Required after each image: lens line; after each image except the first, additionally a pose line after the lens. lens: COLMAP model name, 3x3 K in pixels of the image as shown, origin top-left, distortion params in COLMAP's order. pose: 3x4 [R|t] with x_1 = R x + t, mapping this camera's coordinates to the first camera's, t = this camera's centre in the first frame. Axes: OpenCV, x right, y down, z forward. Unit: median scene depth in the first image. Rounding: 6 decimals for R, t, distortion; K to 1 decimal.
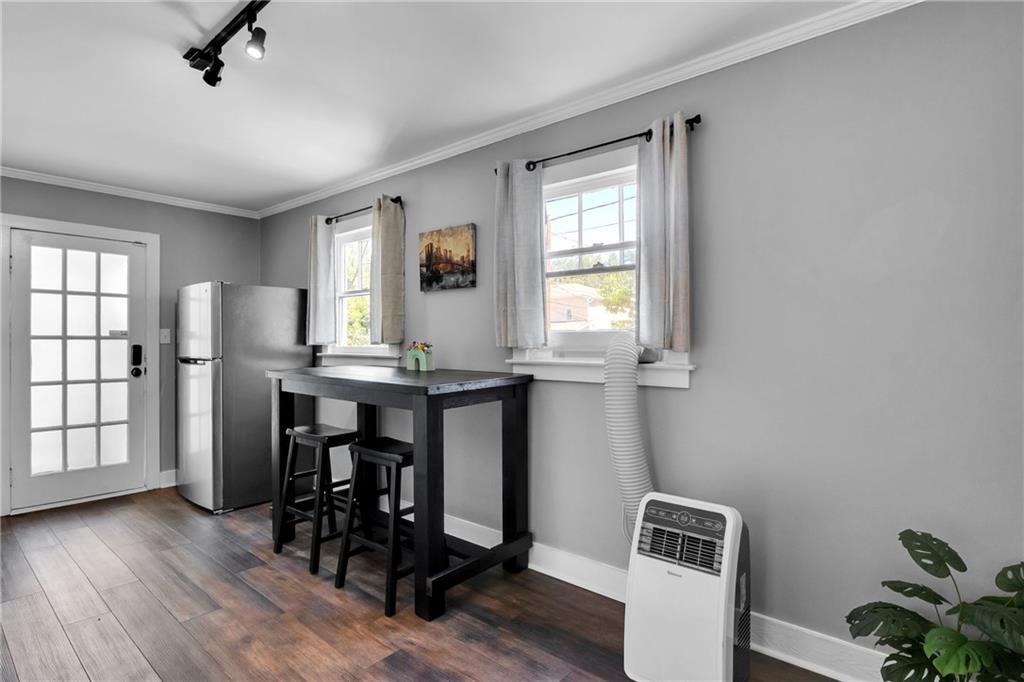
lens RADIAL K [[529.1, 0, 508.5], [0, 529.1, 340.0], [0, 0, 1]] dist [-0.002476, -0.002390]
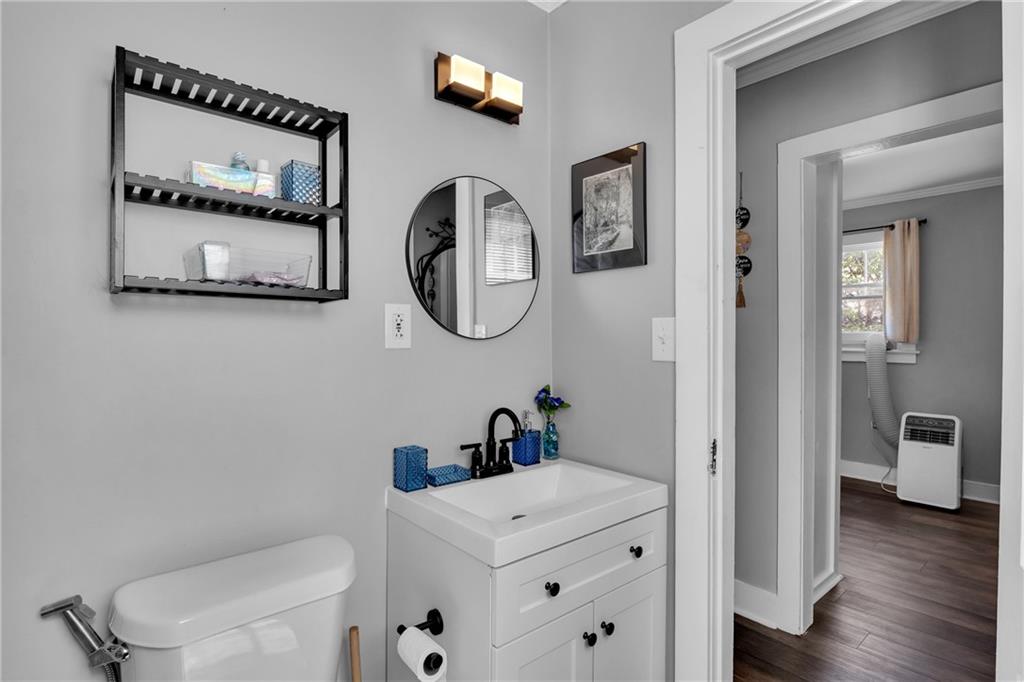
lens RADIAL K [[521.2, 0, 511.9], [0, 521.2, 339.0], [0, 0, 1]] dist [0.004122, 0.001826]
pose [[0.987598, -0.002457, -0.156984, -0.777239], [0.003449, 0.999976, 0.006048, -0.010779], [0.156965, -0.006514, 0.987583, -1.038466]]
